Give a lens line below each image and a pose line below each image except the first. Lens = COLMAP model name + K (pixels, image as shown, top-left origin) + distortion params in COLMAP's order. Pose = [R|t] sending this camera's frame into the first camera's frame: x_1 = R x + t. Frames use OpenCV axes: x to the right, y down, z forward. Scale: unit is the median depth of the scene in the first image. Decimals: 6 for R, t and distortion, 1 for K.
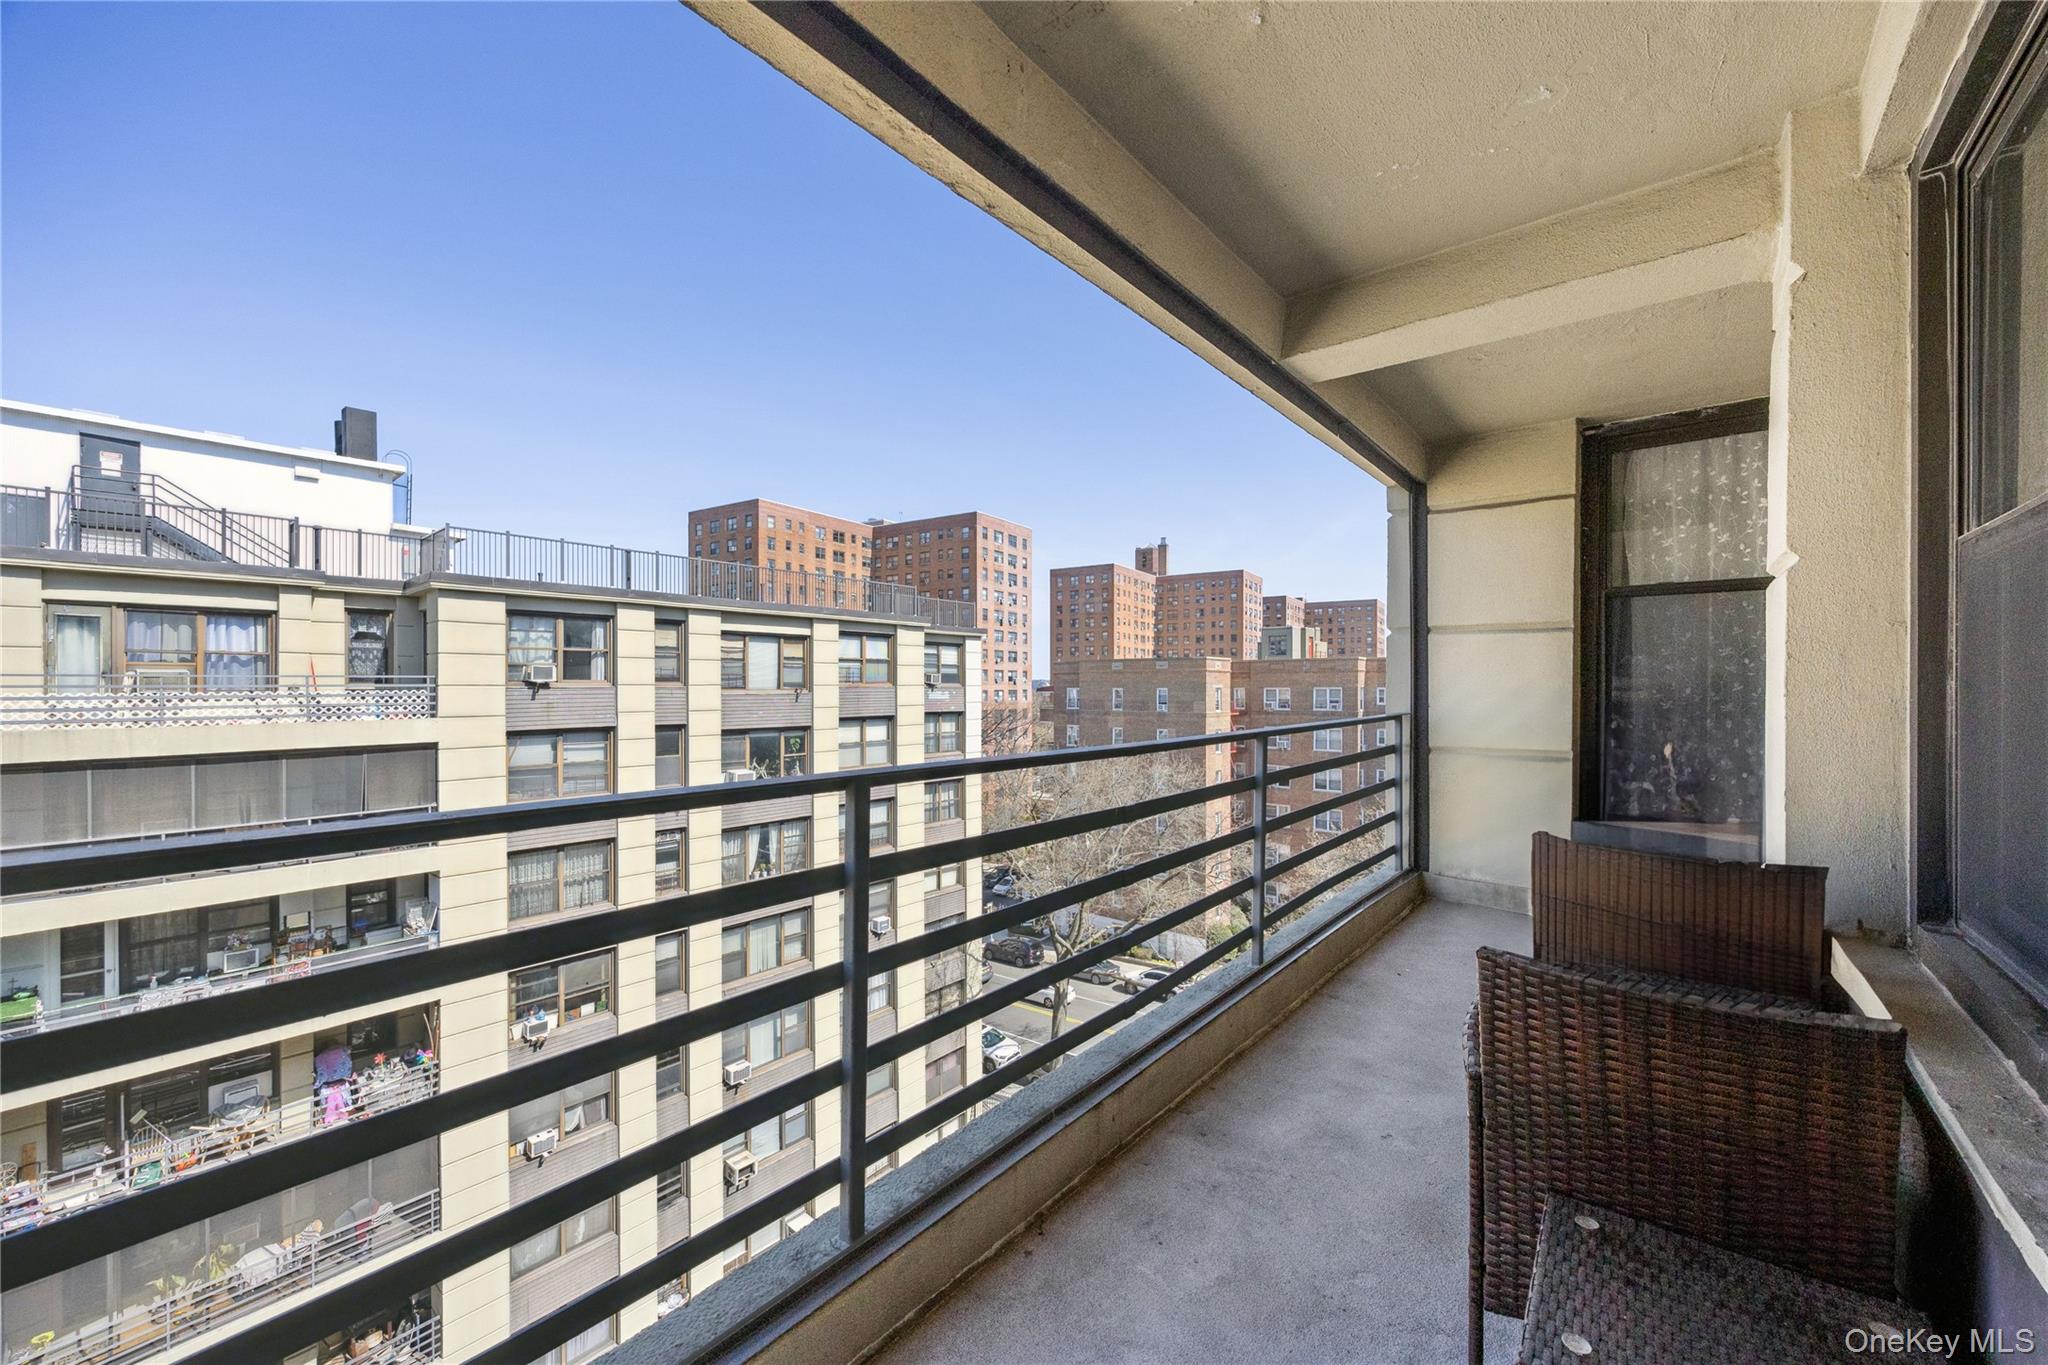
lens RADIAL K [[798.3, 0, 1025.7], [0, 798.3, 679.8], [0, 0, 1]] dist [-0.001505, -0.000078]
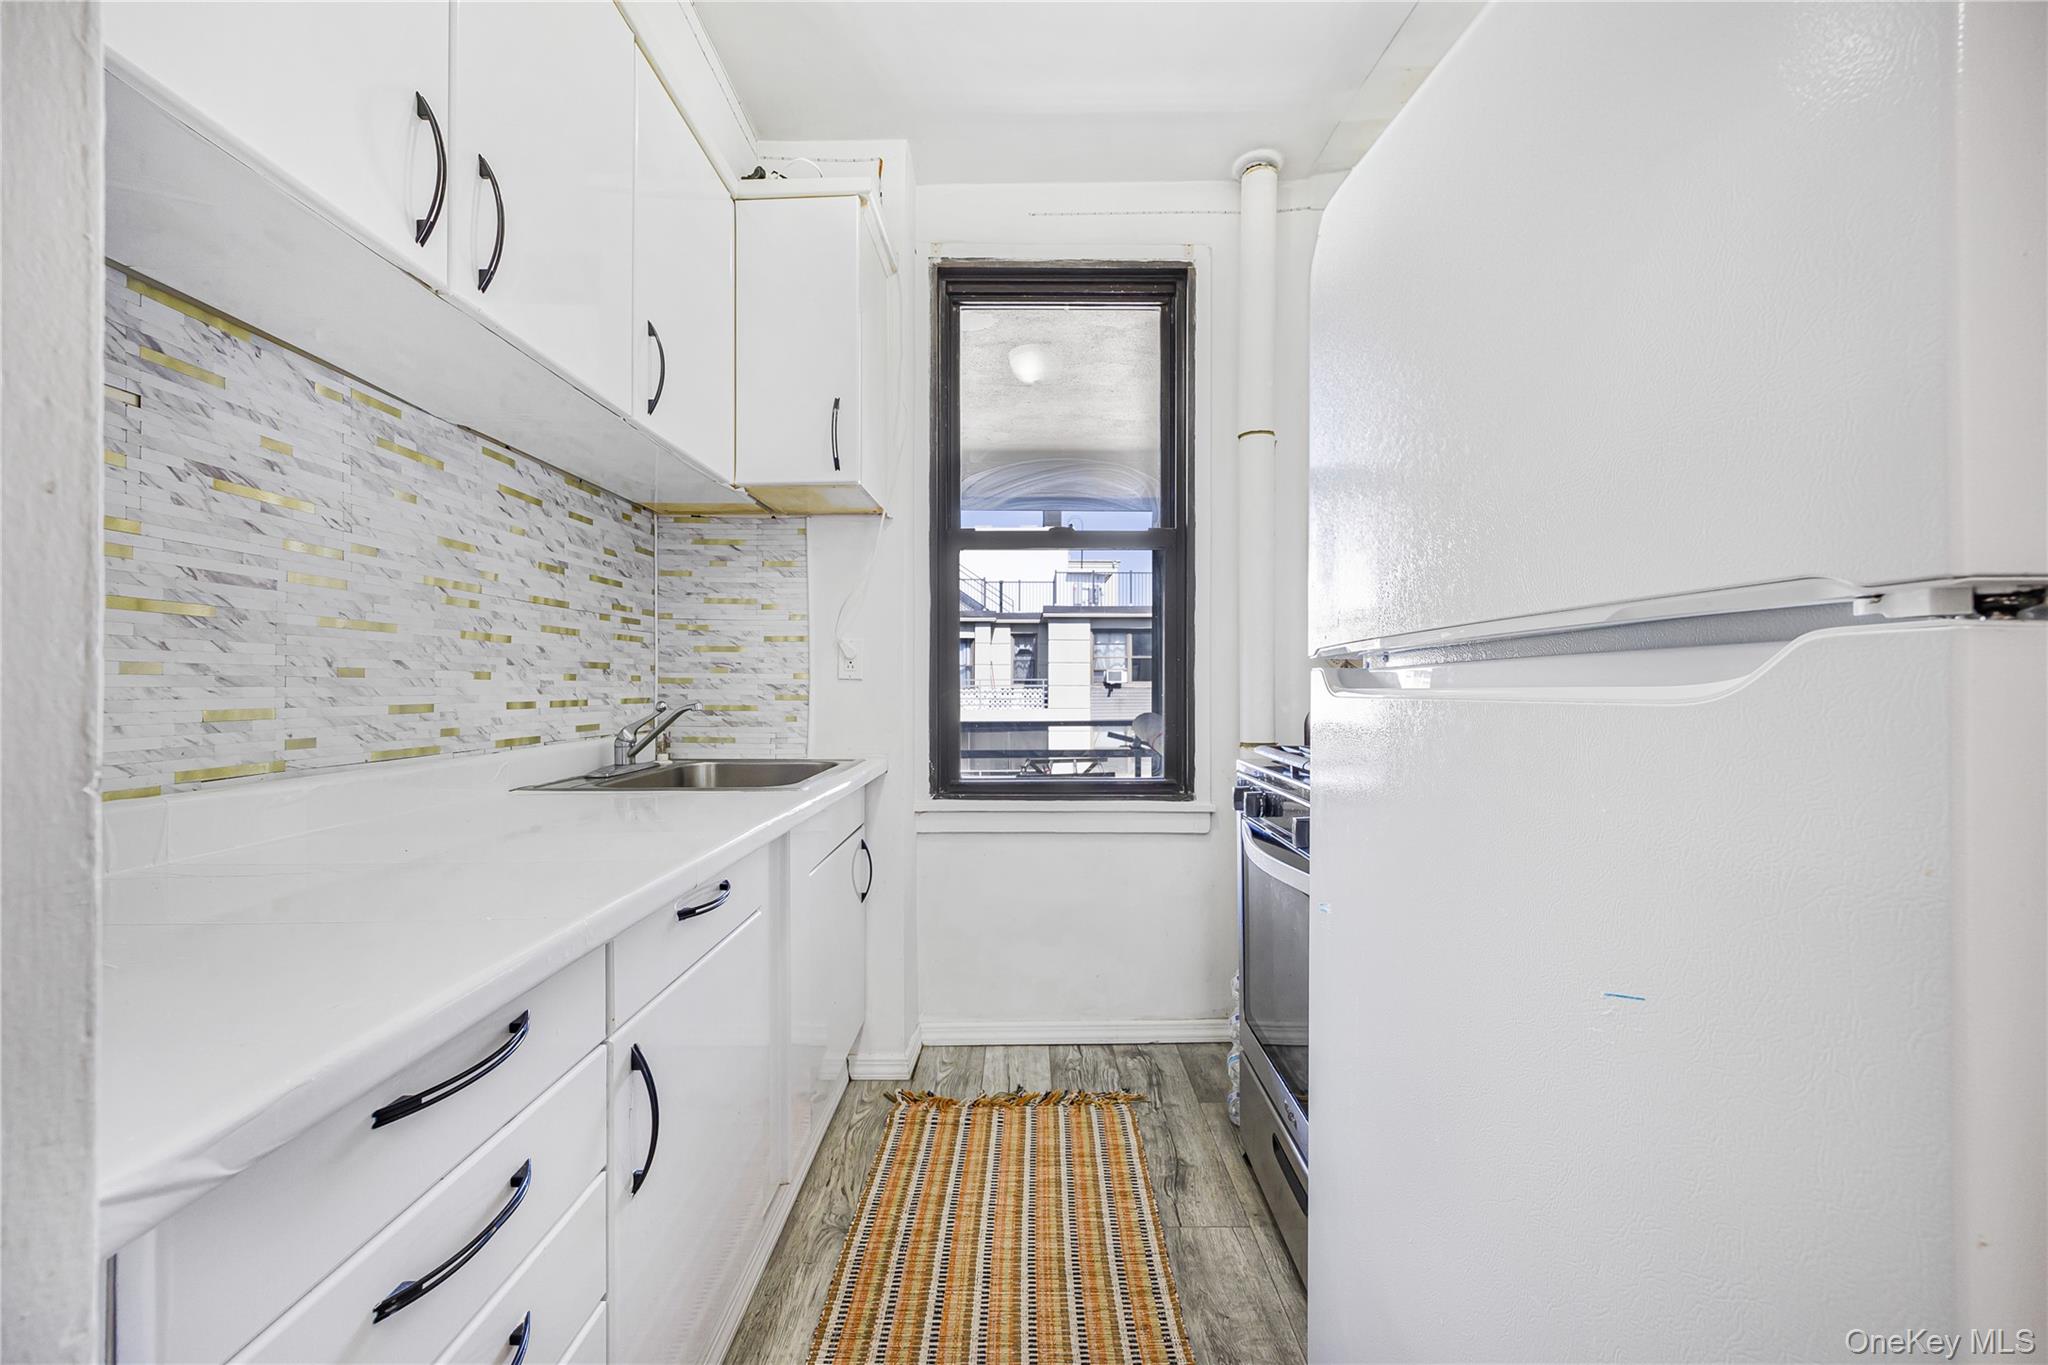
lens RADIAL K [[798.3, 0, 1029.2], [0, 798.3, 682.6], [0, 0, 1]] dist [-0.001505, -0.000078]
pose [[0.632163, -0.006162, -0.774811, 0.326146], [0.002683, 0.999980, -0.005764, 0.009278], [0.774831, 0.001565, 0.632167, 0.083500]]
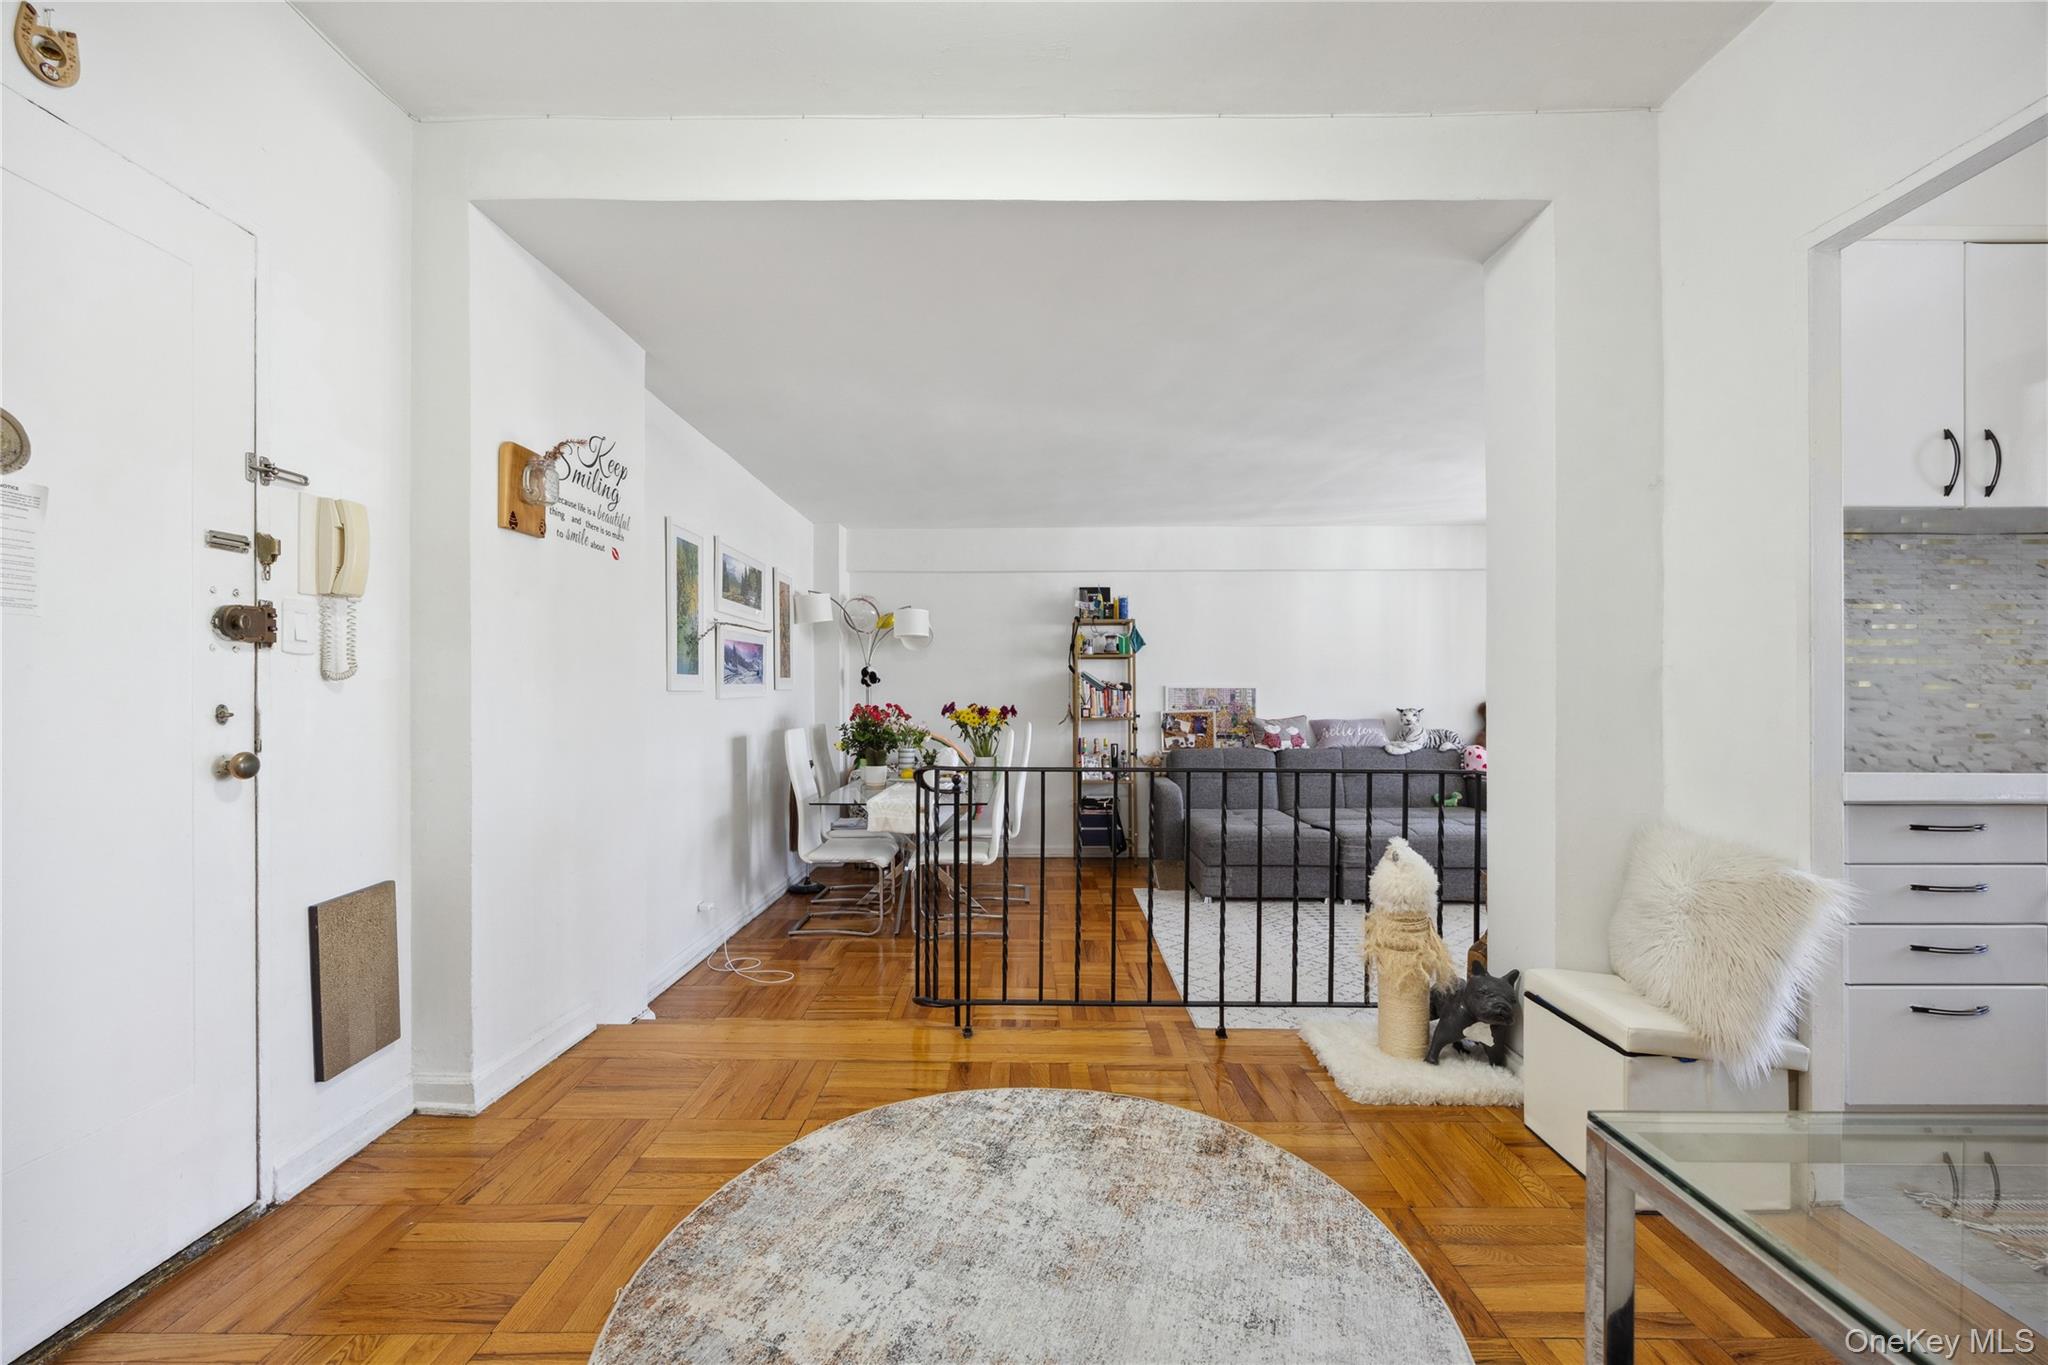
lens RADIAL K [[798.3, 0, 1024.4], [0, 798.3, 690.6], [0, 0, 1]] dist [-0.001505, -0.000078]
pose [[-0.783809, -0.005635, -0.620976, 0.433242], [-0.003311, 0.999983, -0.004894, 0.009681], [0.620993, -0.001780, -0.783814, 0.092514]]
